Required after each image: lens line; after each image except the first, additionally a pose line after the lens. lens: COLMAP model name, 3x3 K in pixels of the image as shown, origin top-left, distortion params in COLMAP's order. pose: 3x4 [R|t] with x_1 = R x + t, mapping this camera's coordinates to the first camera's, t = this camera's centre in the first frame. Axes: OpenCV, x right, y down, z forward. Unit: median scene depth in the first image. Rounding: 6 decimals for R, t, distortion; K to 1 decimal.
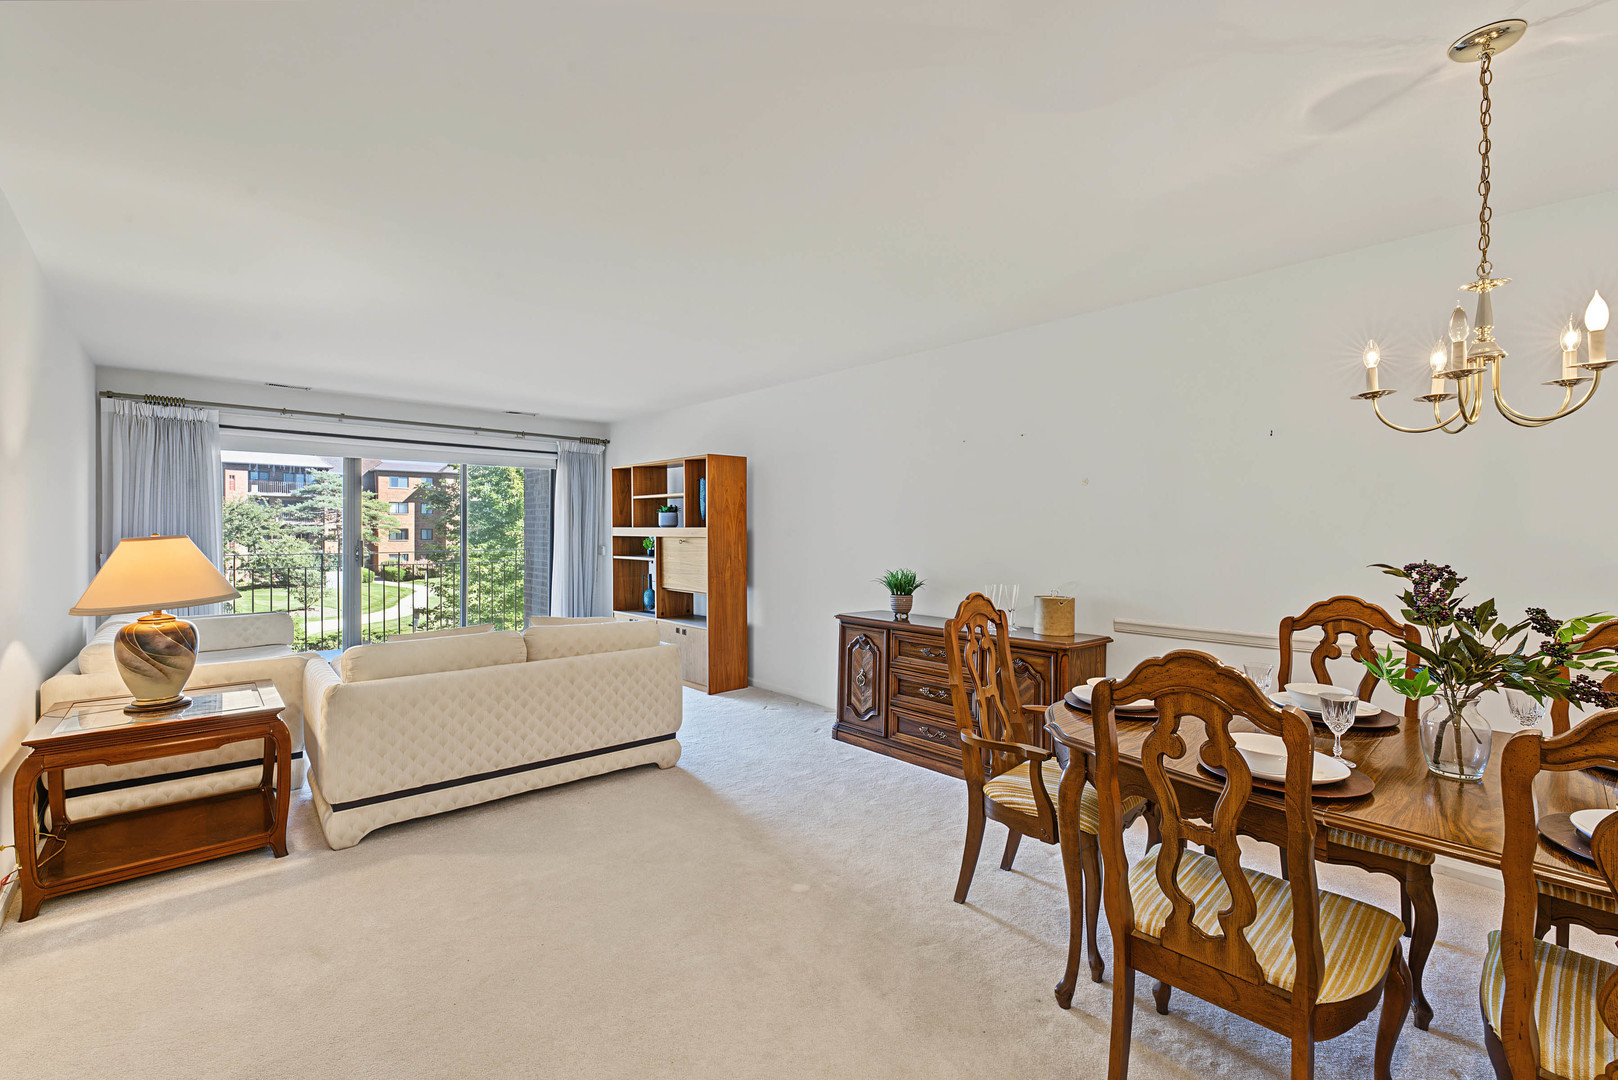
lens RADIAL K [[691.0, 0, 809.0], [0, 691.0, 540.0], [0, 0, 1]] dist [-0.001078, -0.000184]
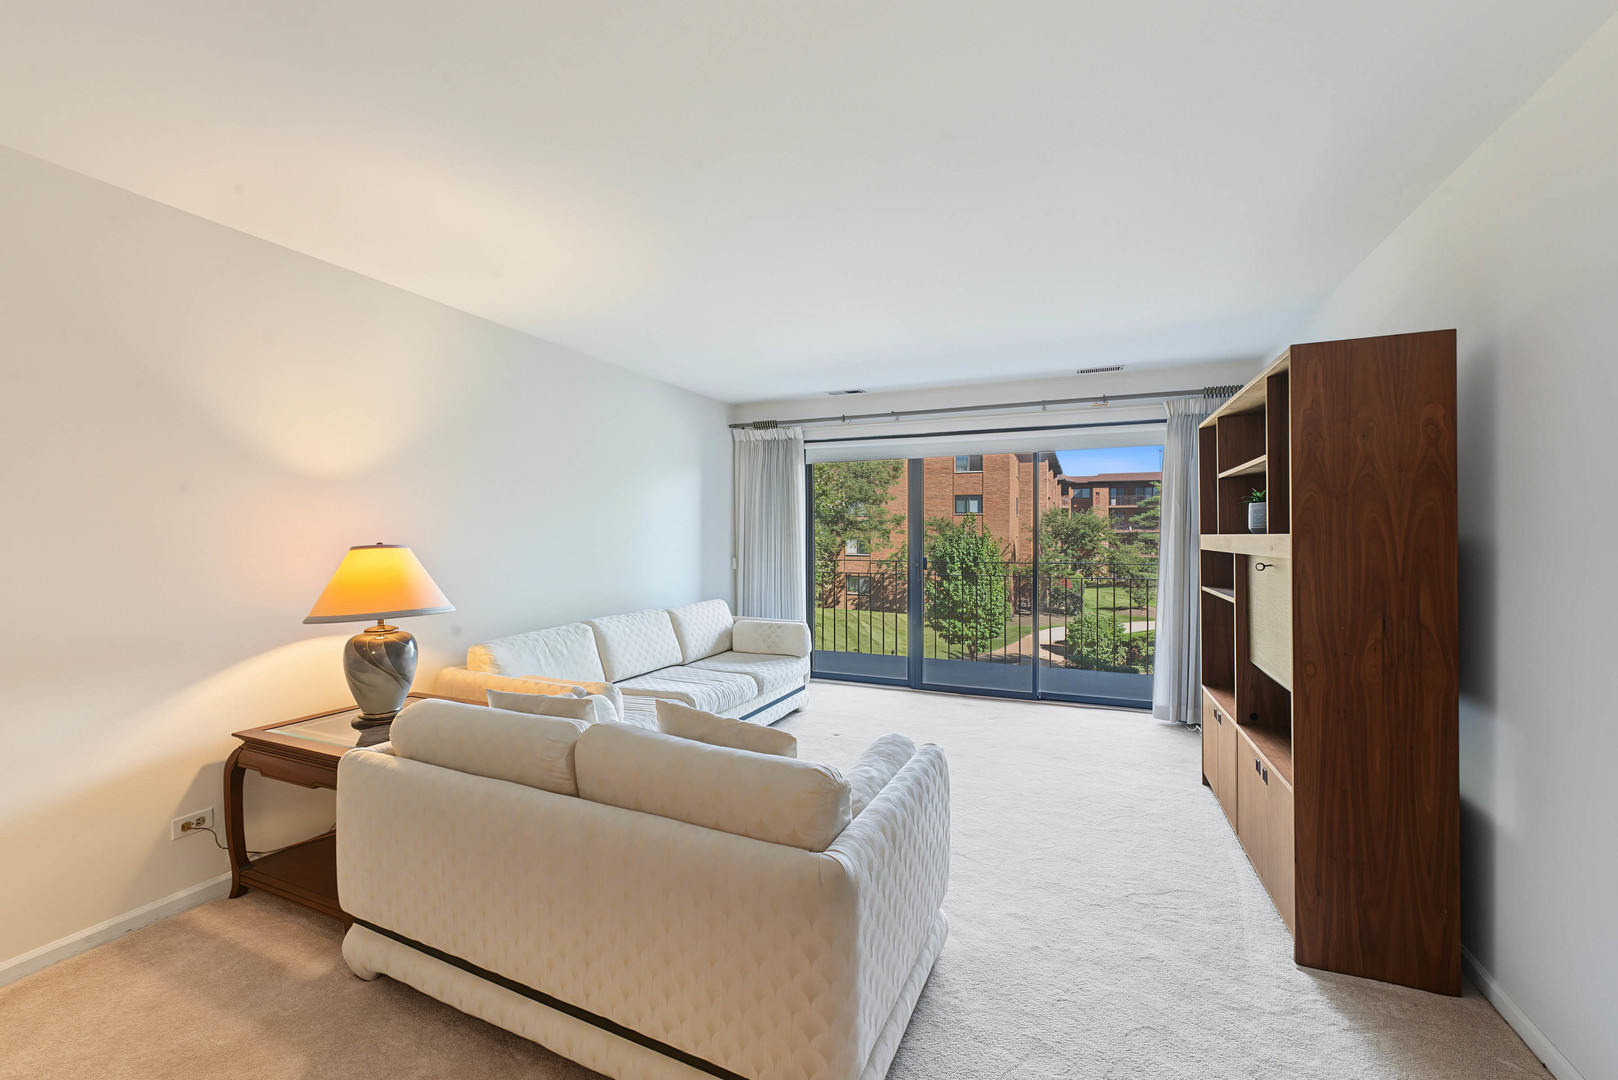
lens RADIAL K [[659.8, 0, 809.0], [0, 659.8, 540.0], [0, 0, 1]] dist [0.000256, 0.000045]
pose [[0.418540, 0.002960, -0.908193, 0.075362], [-0.011774, 0.999928, -0.002168, -0.008958], [0.908122, 0.011601, 0.418545, 0.538307]]
